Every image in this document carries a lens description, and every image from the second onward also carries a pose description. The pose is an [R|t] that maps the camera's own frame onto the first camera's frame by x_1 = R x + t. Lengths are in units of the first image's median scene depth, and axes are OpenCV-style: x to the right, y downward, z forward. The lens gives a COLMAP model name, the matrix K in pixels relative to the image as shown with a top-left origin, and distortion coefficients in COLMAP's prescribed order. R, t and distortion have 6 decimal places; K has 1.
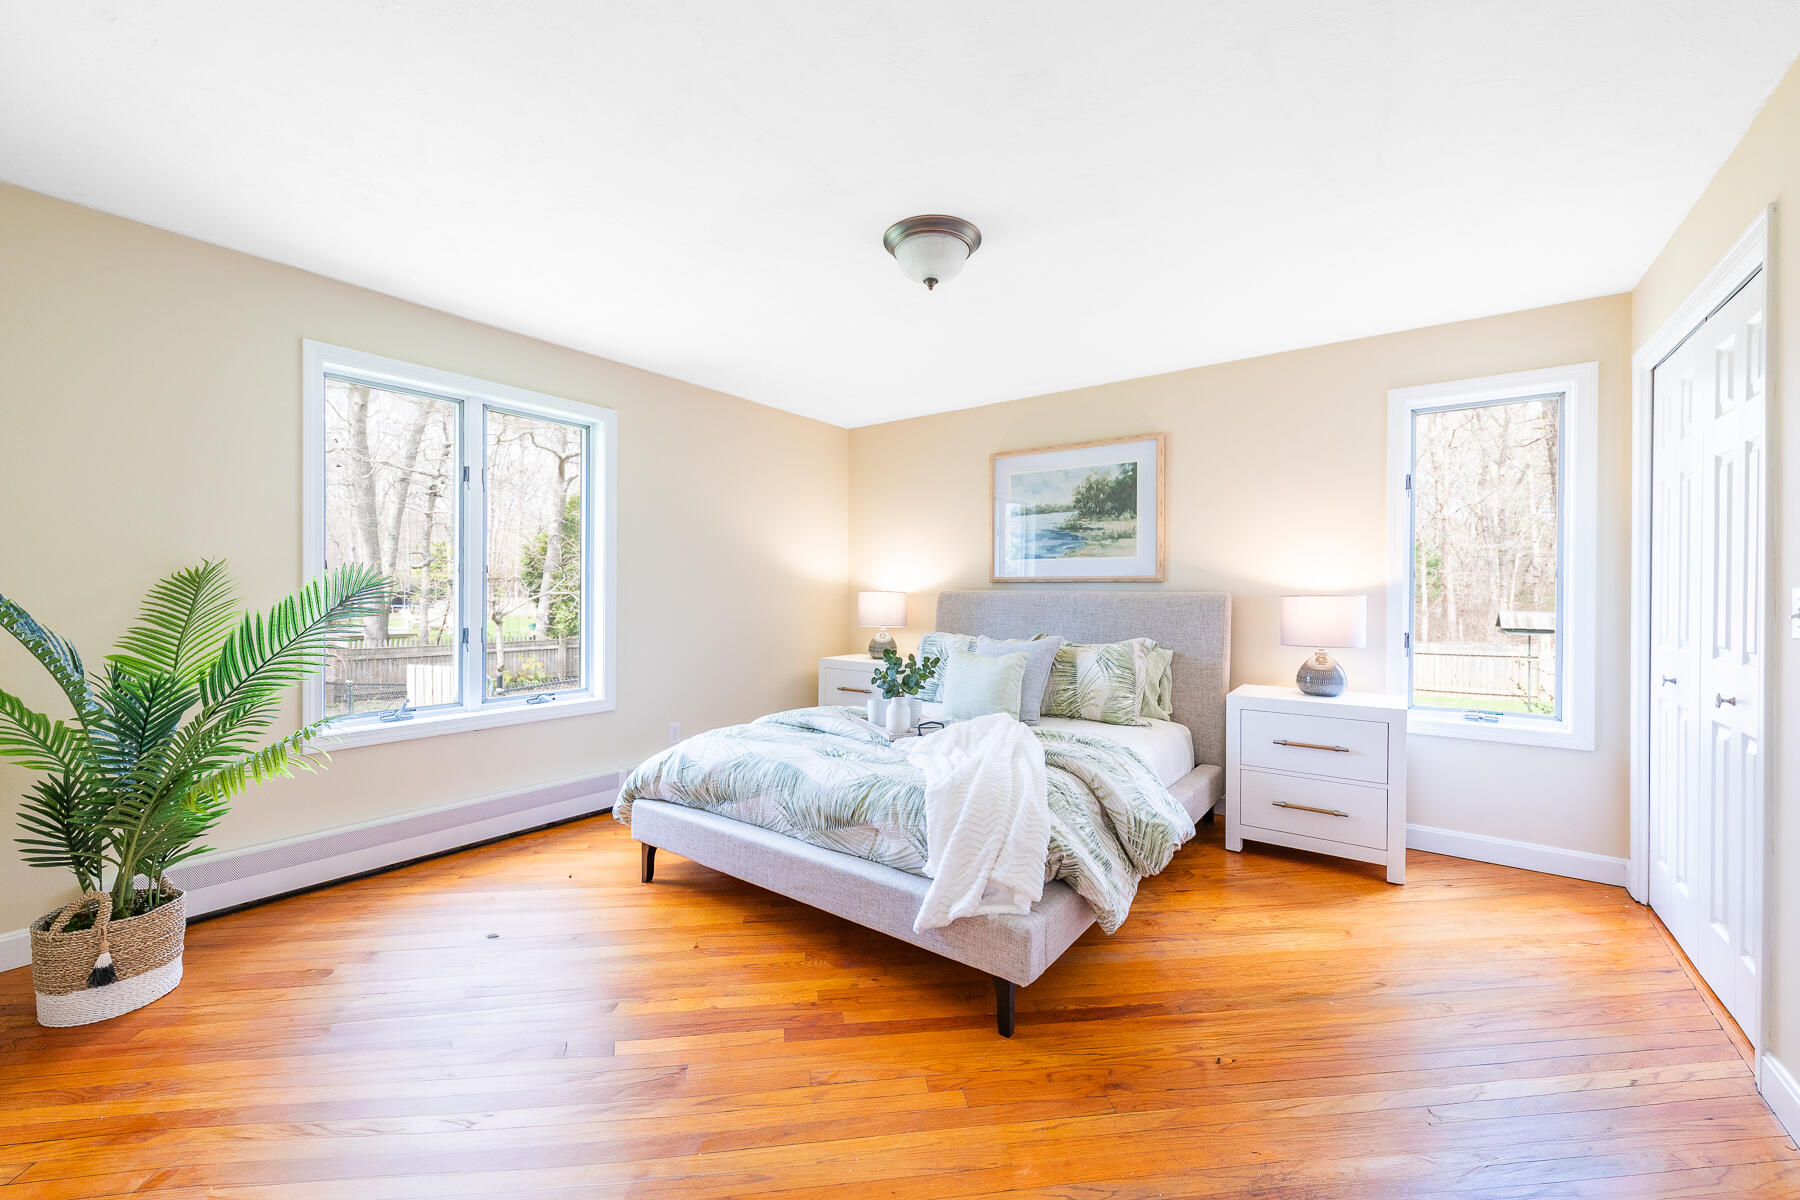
lens RADIAL K [[714.5, 0, 892.3], [0, 714.5, 598.2], [0, 0, 1]] dist [0.008921, -0.000413]
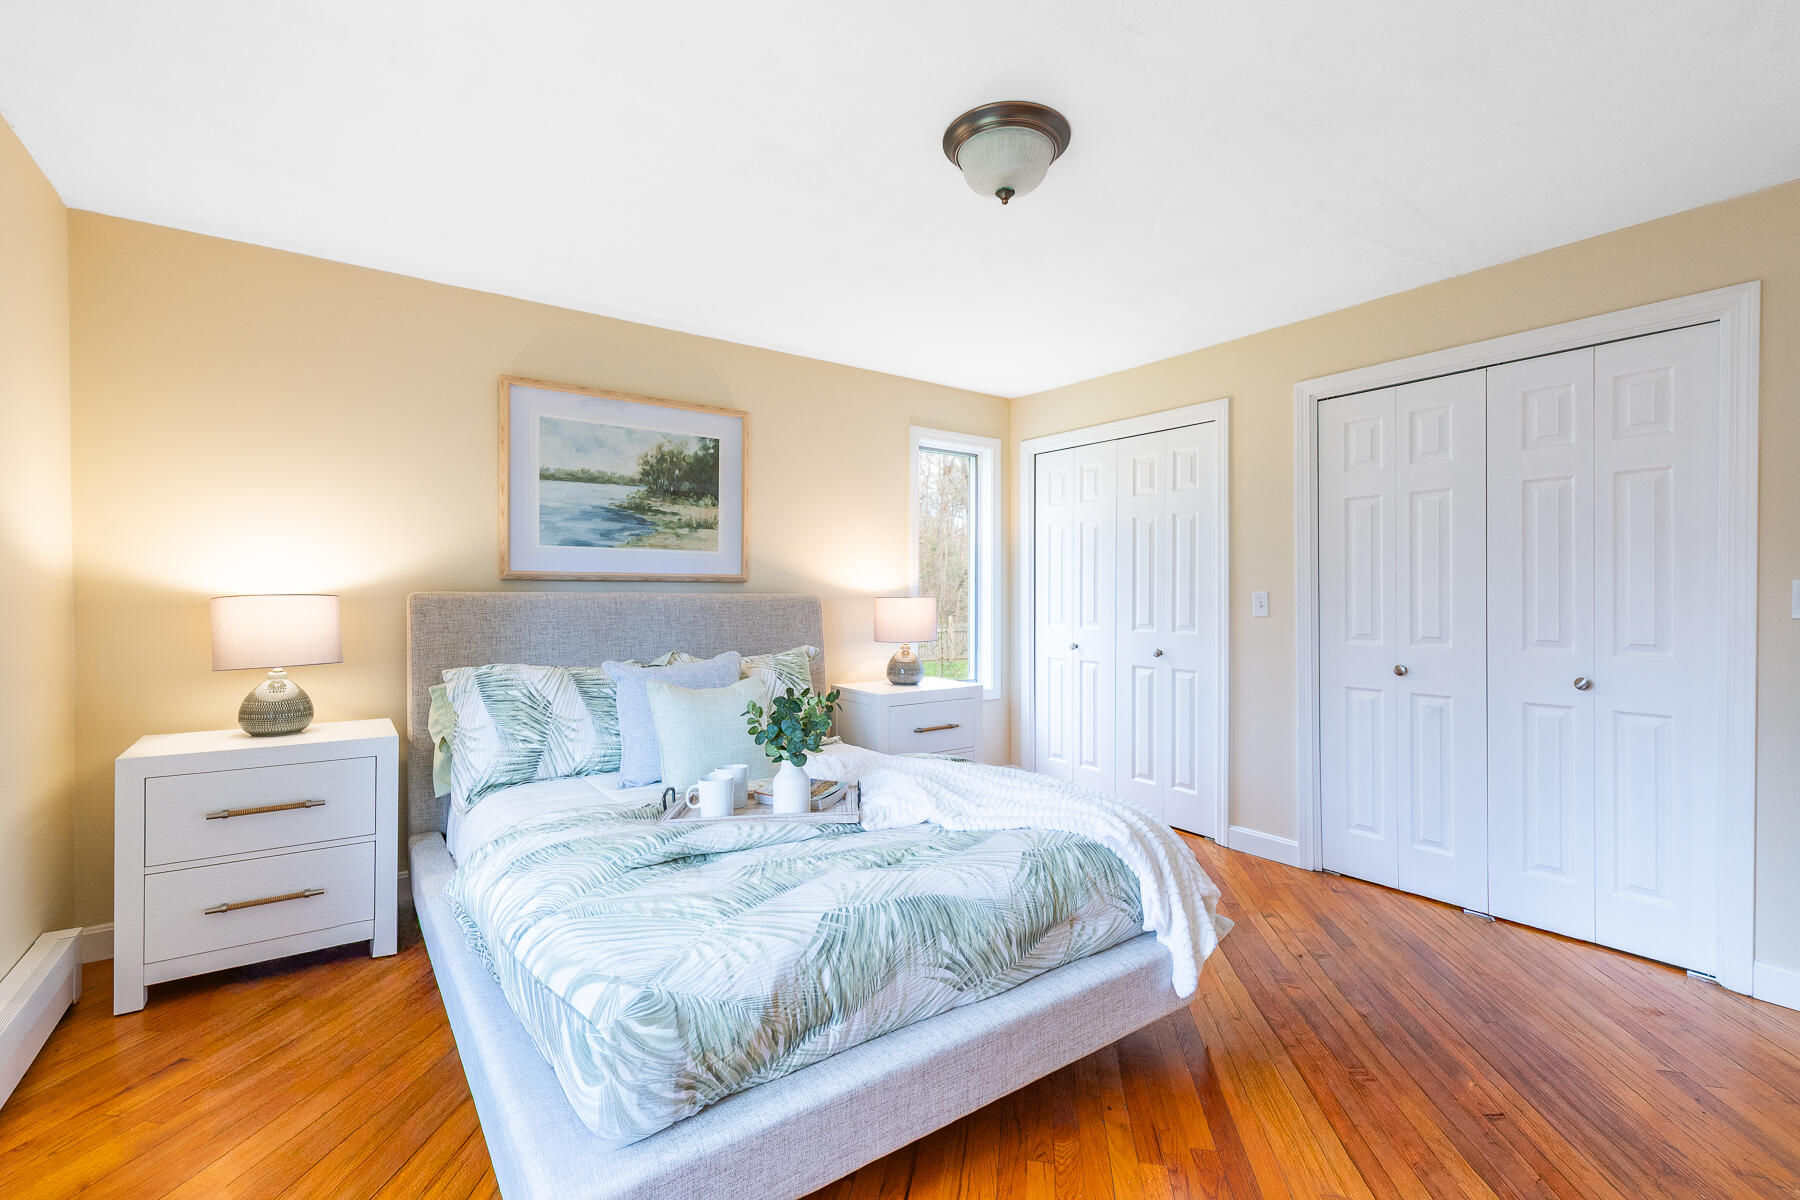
lens RADIAL K [[785.9, 0, 884.1], [0, 785.9, 593.6], [0, 0, 1]] dist [0.005689, -0.001350]
pose [[0.299963, 0.006137, 0.953931, -0.463809], [0.019060, 0.999741, -0.012425, 0.005473], [-0.953760, 0.021909, 0.299768, 0.529209]]
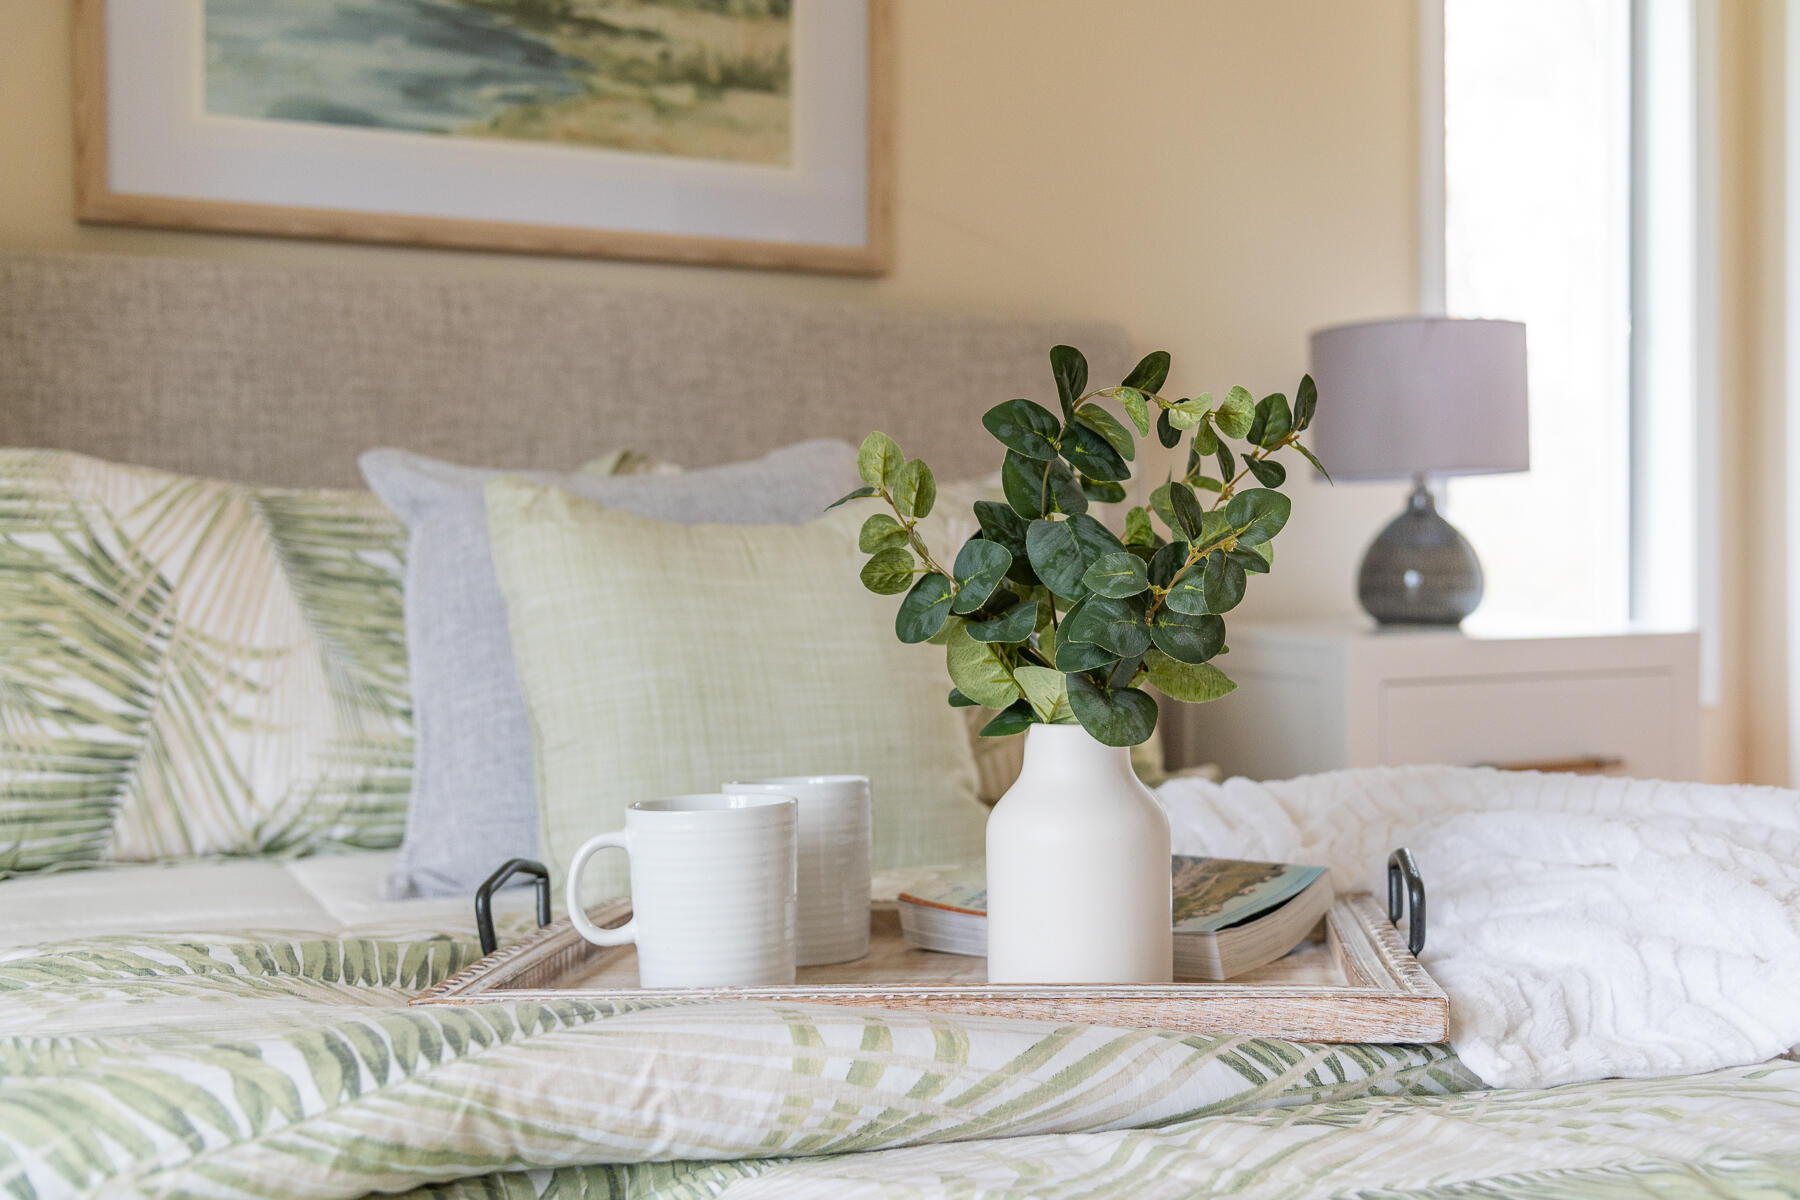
lens RADIAL K [[1890.3, 0, 897.6], [0, 1890.3, 592.7], [0, 0, 1]] dist [-0.006363, 0.000000]
pose [[0.463866, -0.011911, 0.885825, -0.224713], [0.021219, 0.999772, 0.002332, 0.087239], [-0.885651, 0.017715, 0.464013, 0.647182]]
